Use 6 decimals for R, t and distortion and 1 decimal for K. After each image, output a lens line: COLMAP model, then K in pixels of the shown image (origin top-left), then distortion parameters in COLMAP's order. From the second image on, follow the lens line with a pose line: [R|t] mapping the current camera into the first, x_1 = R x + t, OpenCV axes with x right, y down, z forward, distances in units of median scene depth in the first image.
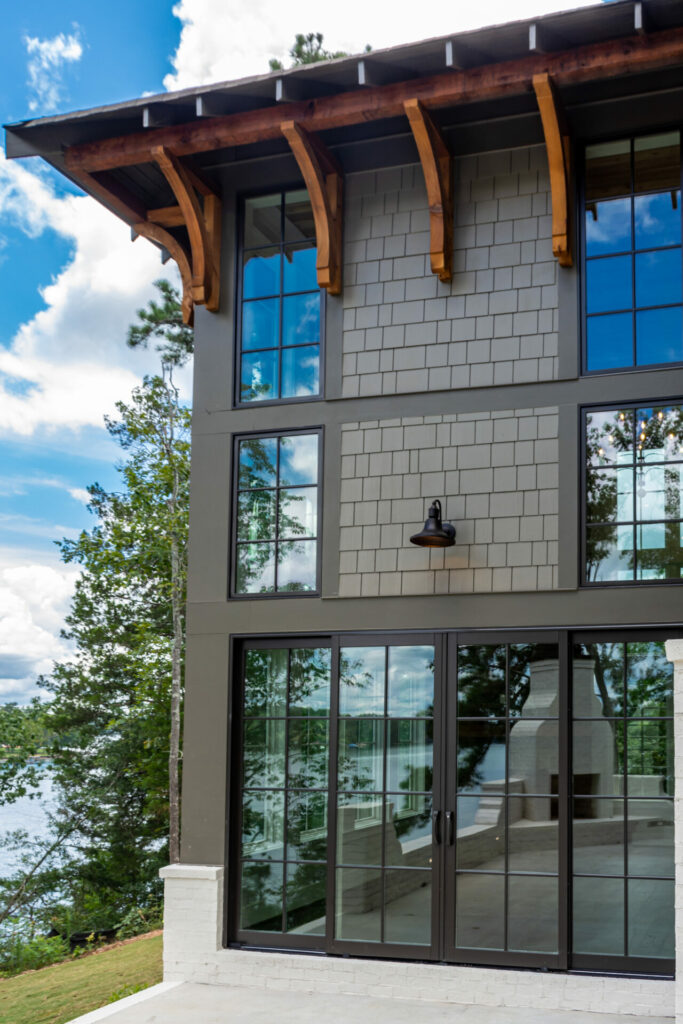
lens RADIAL K [[813.3, 0, 341.5], [0, 813.3, 512.0], [0, 0, 1]] dist [-0.006319, 0.004217]
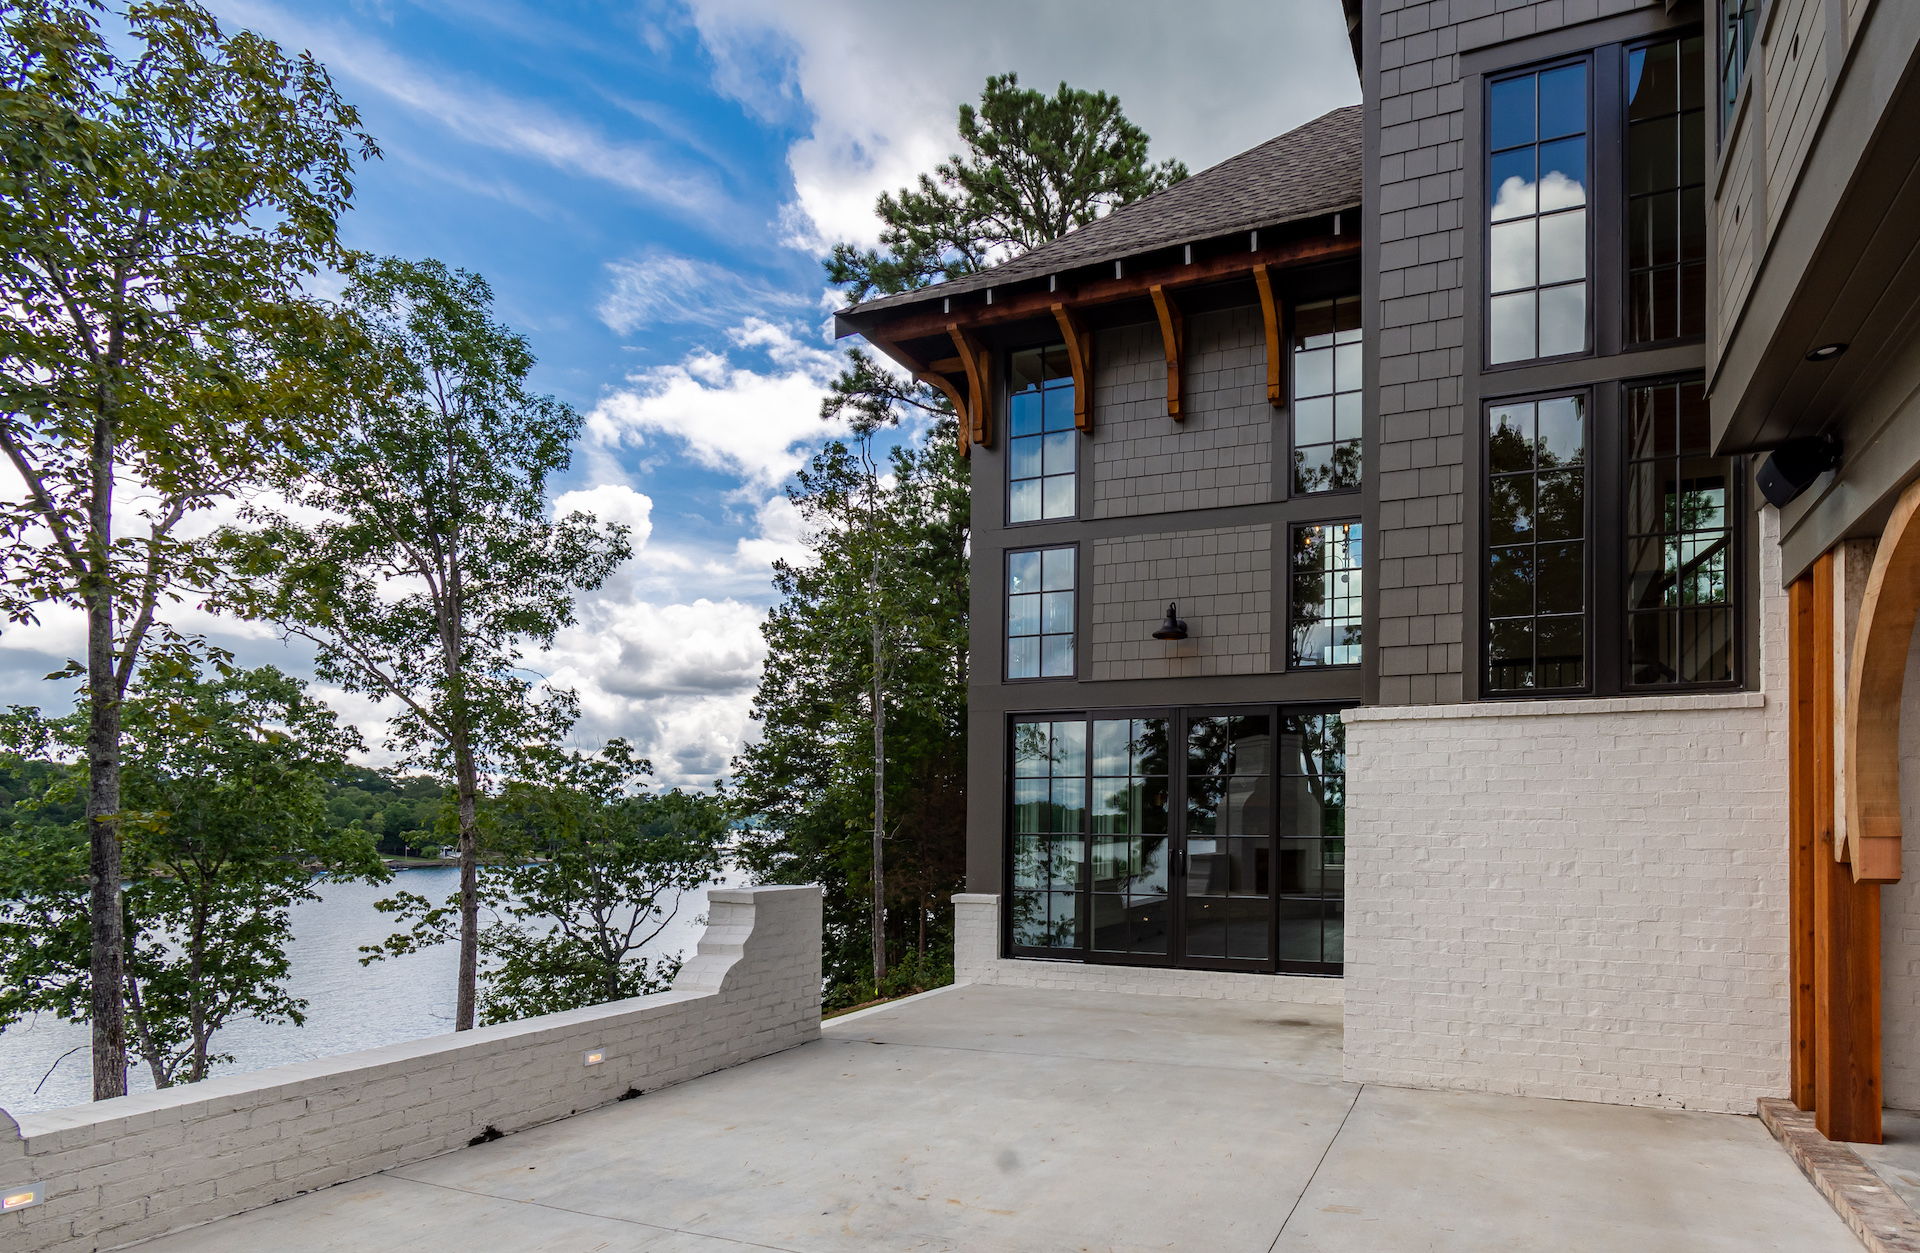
lens RADIAL K [[1063.9, 0, 960.0], [0, 1063.9, 626.5], [0, 0, 1]] dist [0.001311, -0.000598]
pose [[0.999872, -0.010527, -0.012043, -0.180809], [0.011309, 0.997702, 0.066807, -0.086020], [0.011312, -0.066935, 0.997693, -0.603697]]
